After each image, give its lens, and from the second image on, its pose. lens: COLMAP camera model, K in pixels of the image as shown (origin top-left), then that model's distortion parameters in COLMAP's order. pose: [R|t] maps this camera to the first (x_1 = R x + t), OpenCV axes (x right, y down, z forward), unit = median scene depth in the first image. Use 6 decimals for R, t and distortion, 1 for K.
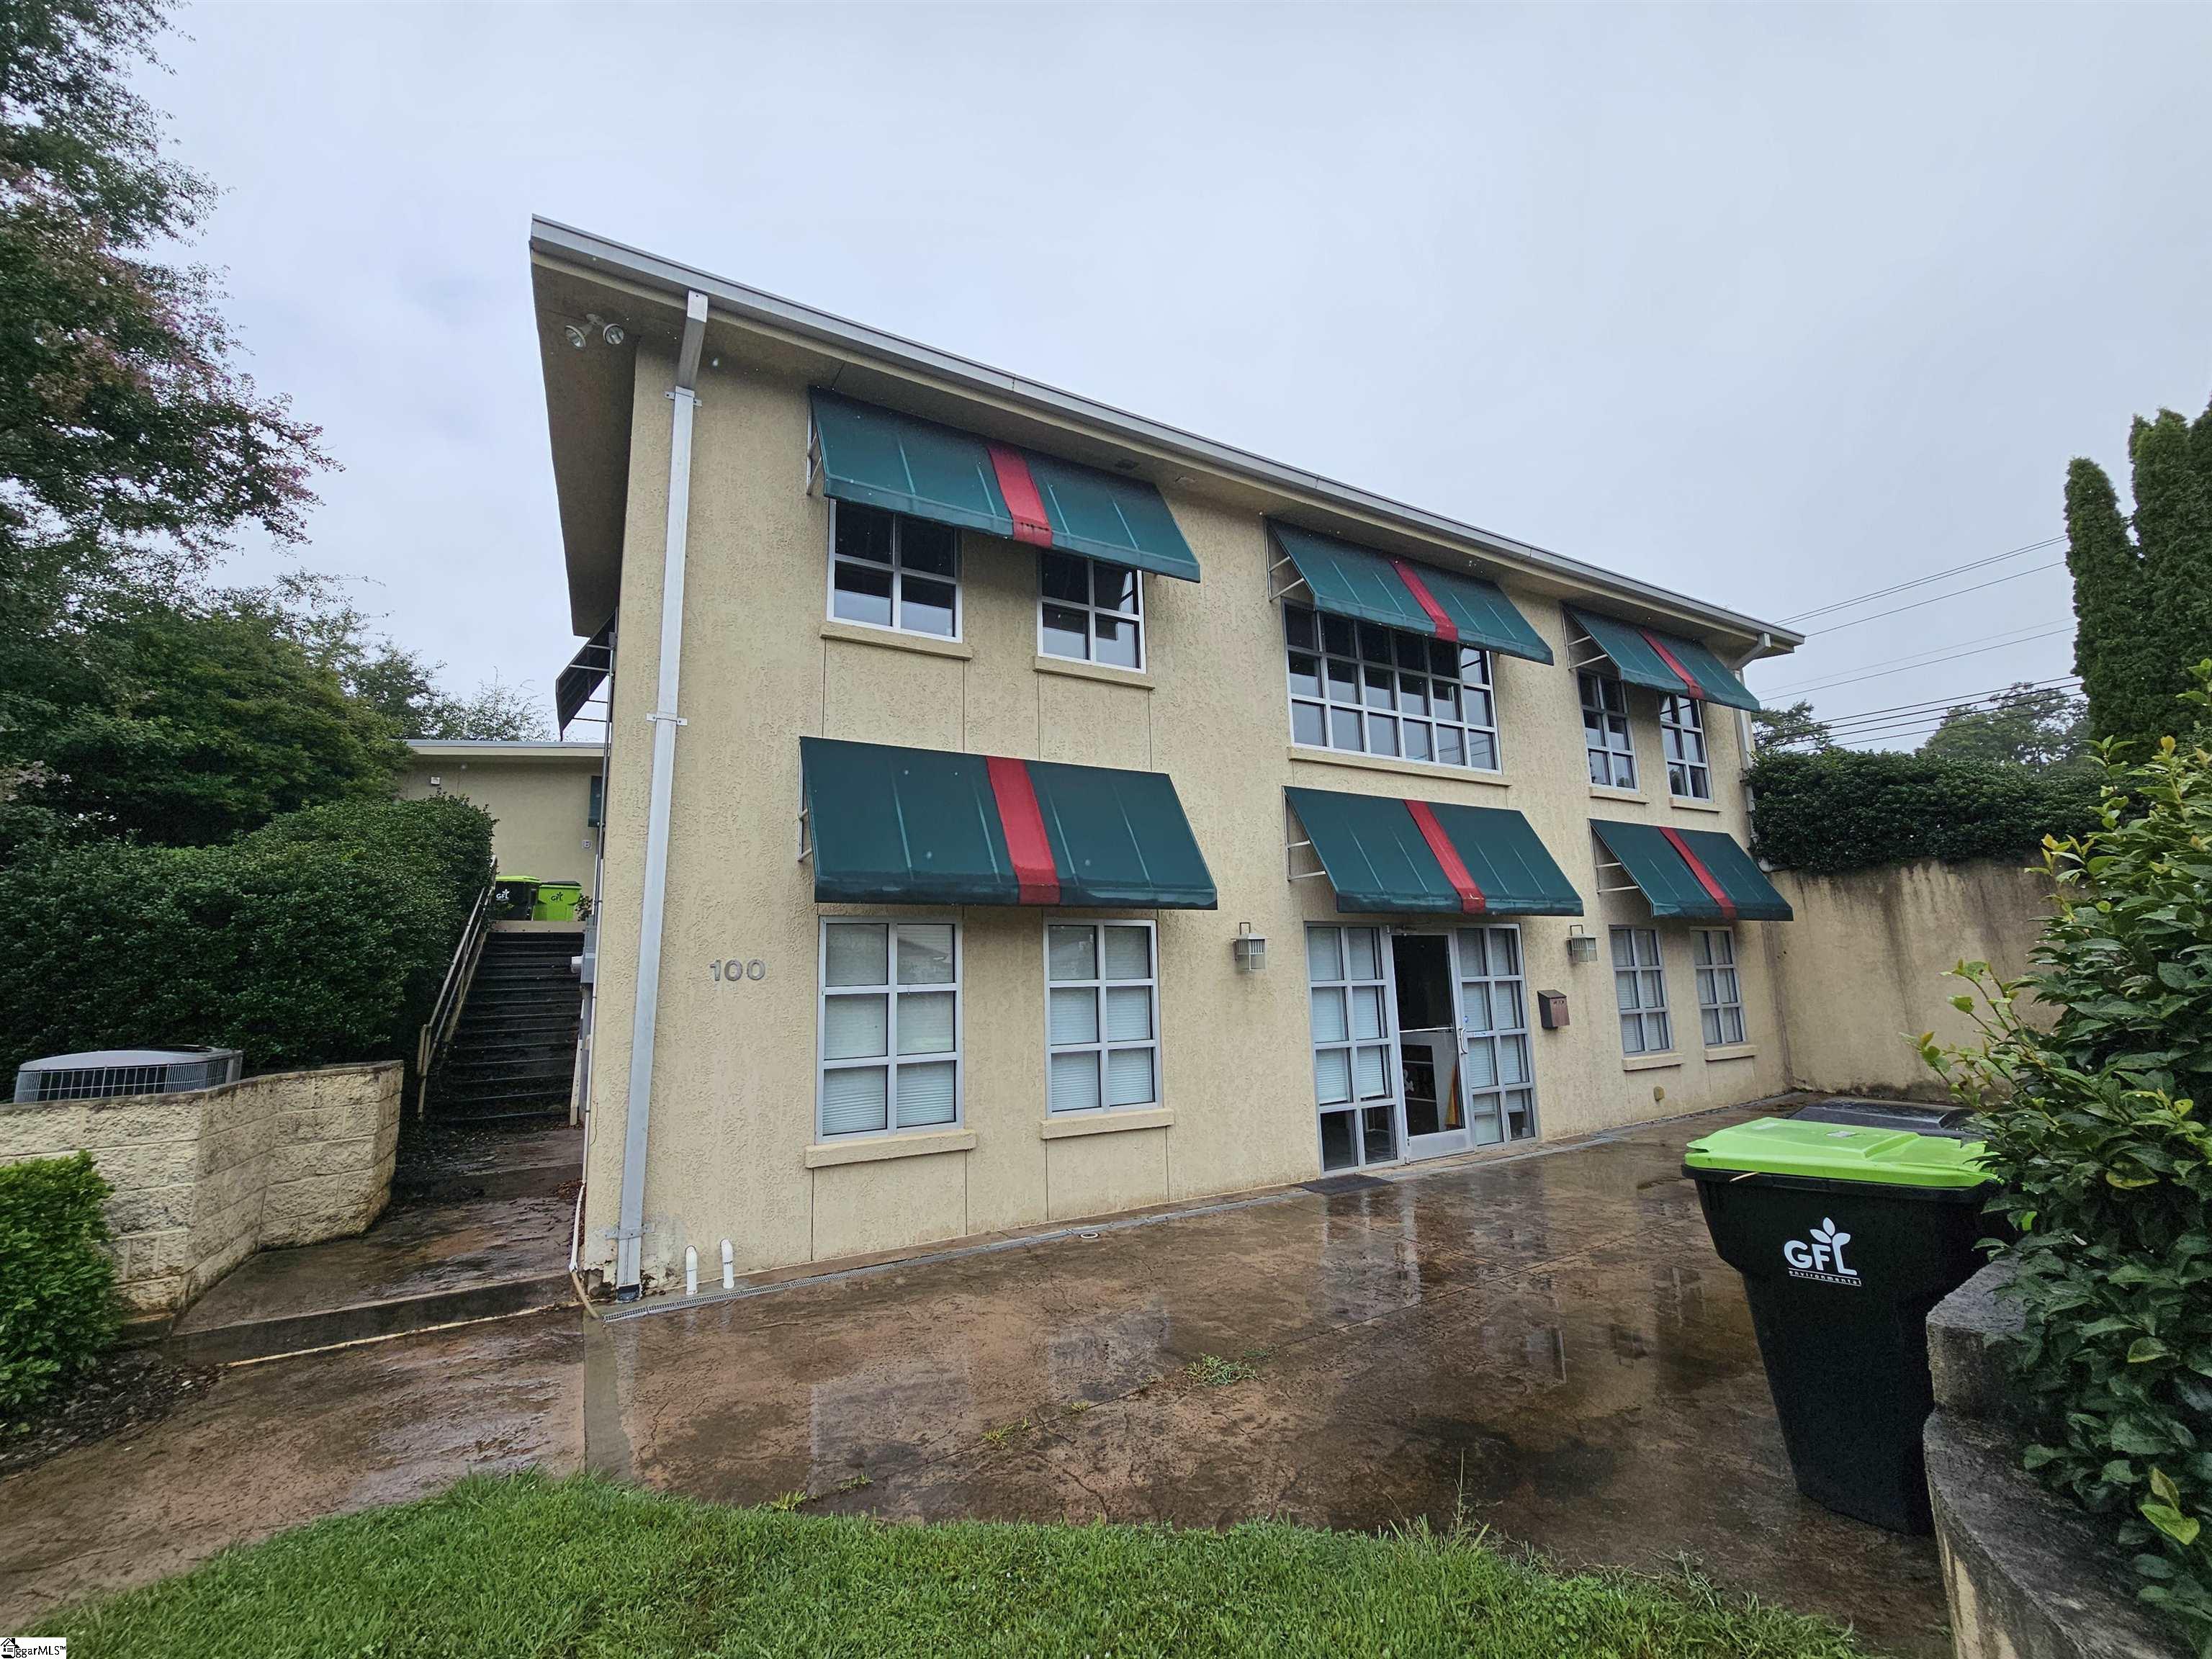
lens RADIAL K [[882.8, 0, 1106.0], [0, 882.8, 829.5], [0, 0, 1]] dist [-0.000838, 0.000005]
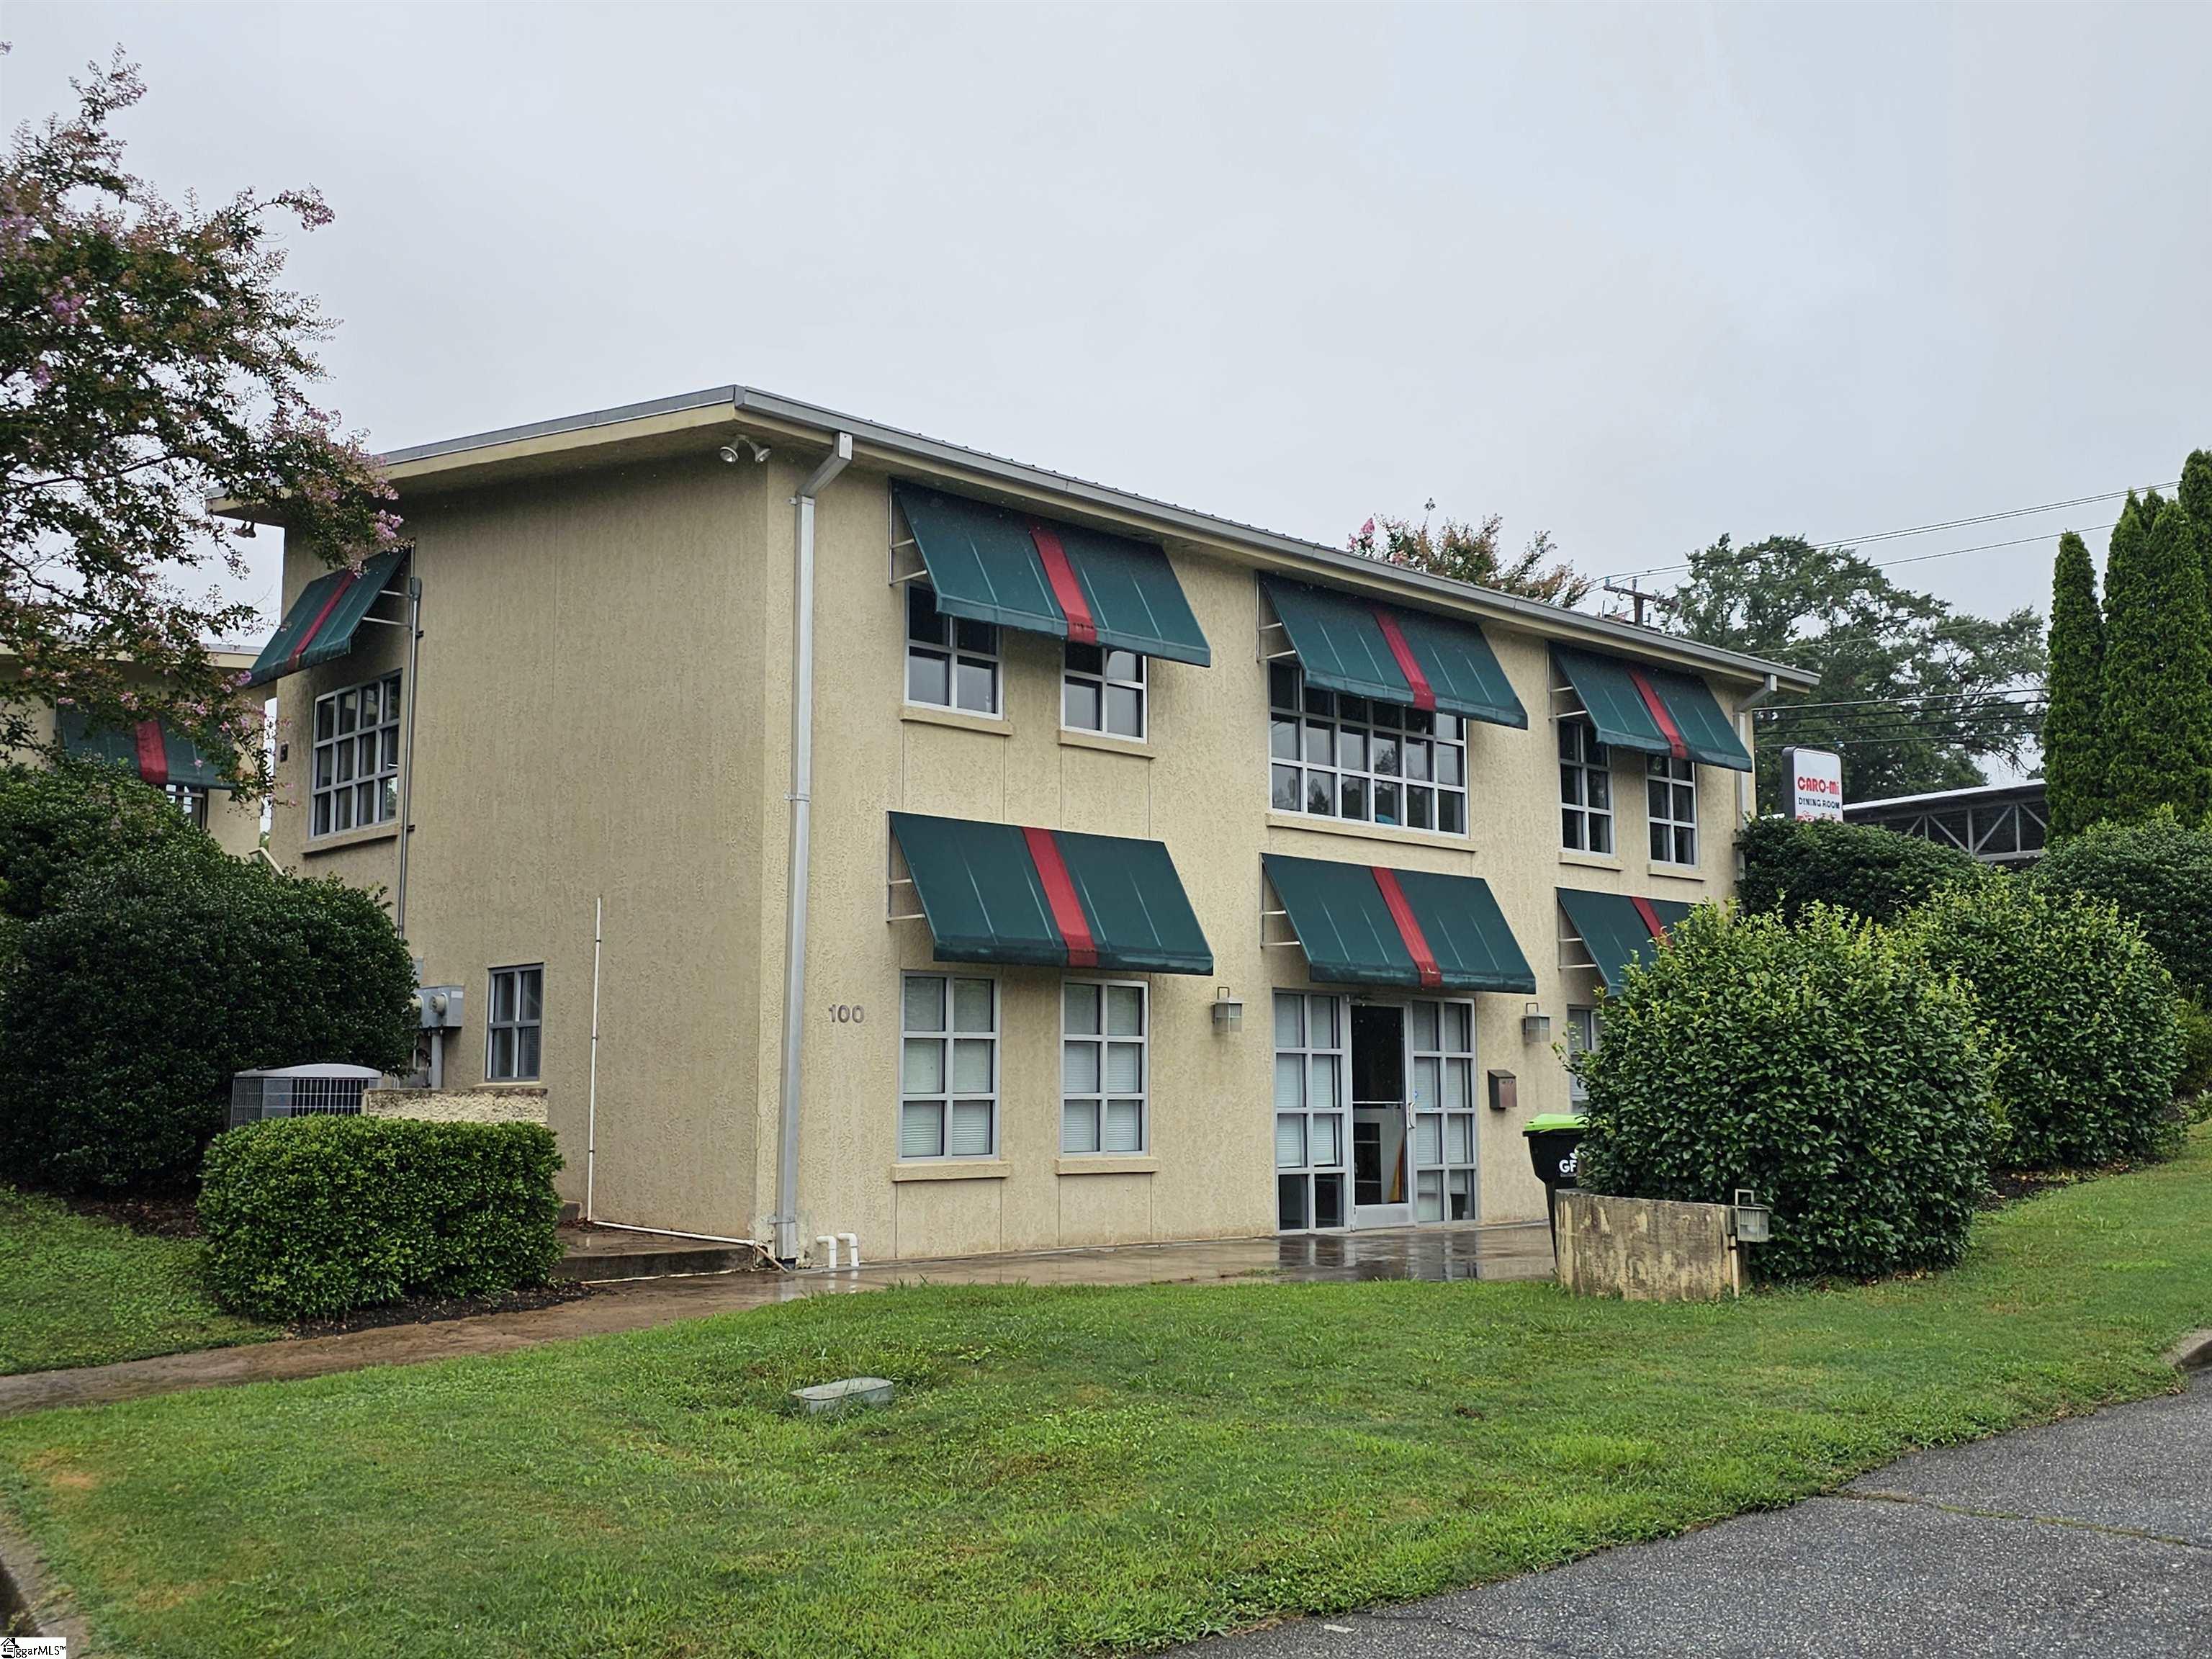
lens RADIAL K [[1957.4, 0, 1106.0], [0, 1957.4, 829.5], [0, 0, 1]] dist [0.170099, -0.326565]
pose [[0.972231, 0.057584, 0.226827, -0.477159], [-0.065723, 0.997431, 0.028488, -0.127381], [-0.224604, -0.042605, 0.973518, -1.128997]]
